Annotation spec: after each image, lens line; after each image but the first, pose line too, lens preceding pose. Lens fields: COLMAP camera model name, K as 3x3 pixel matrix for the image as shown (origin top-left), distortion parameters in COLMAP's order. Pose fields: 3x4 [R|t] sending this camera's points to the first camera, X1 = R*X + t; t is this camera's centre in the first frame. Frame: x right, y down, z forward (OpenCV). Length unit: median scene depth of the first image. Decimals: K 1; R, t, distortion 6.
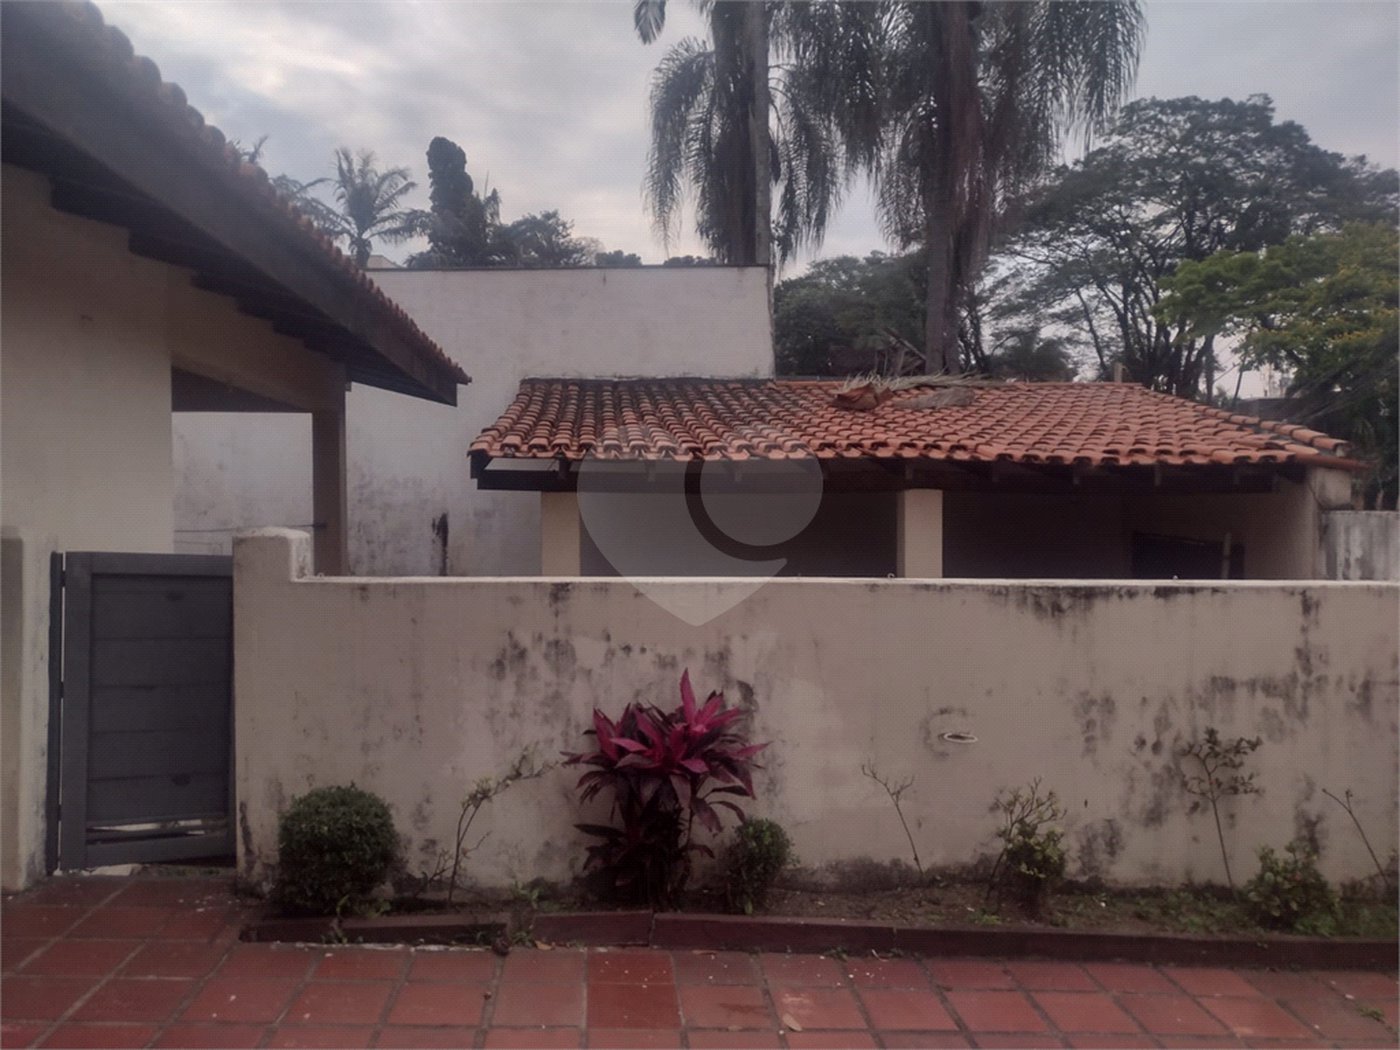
lens RADIAL K [[1031.2, 0, 700.9], [0, 1031.2, 526.7], [0, 0, 1]] dist [0.048636, -0.063827]
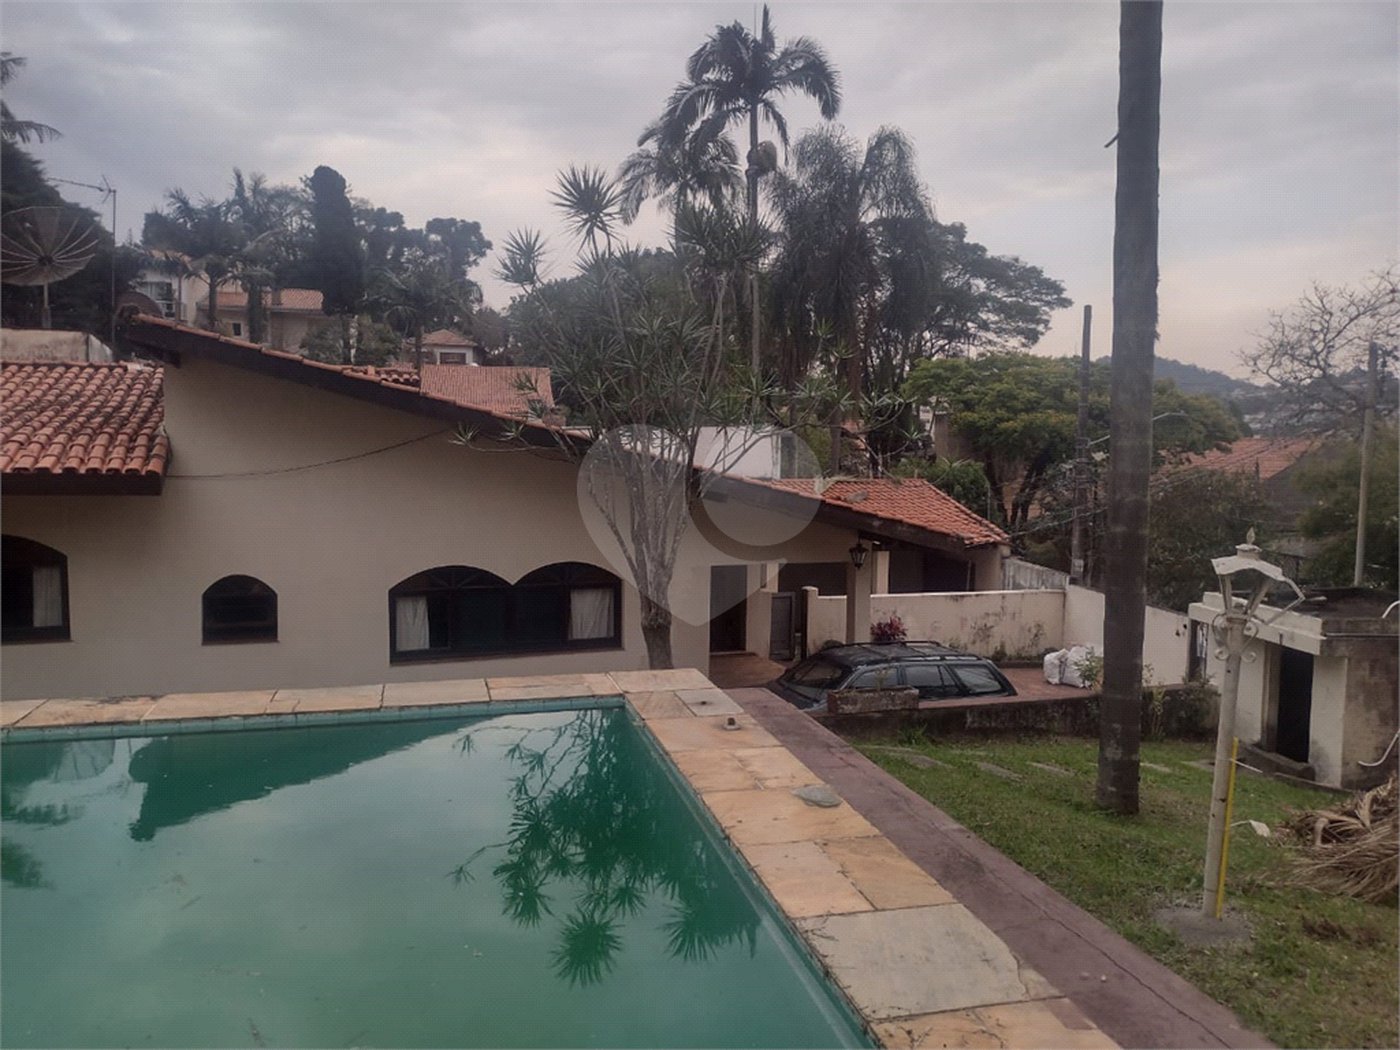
lens RADIAL K [[1031.2, 0, 701.5], [0, 1031.2, 524.1], [0, 0, 1]] dist [0.048636, -0.063827]
pose [[0.961584, -0.010616, 0.274307, -1.512673], [-0.005664, 0.998272, 0.058491, -0.390519], [-0.274454, -0.057797, 0.959862, -2.332962]]
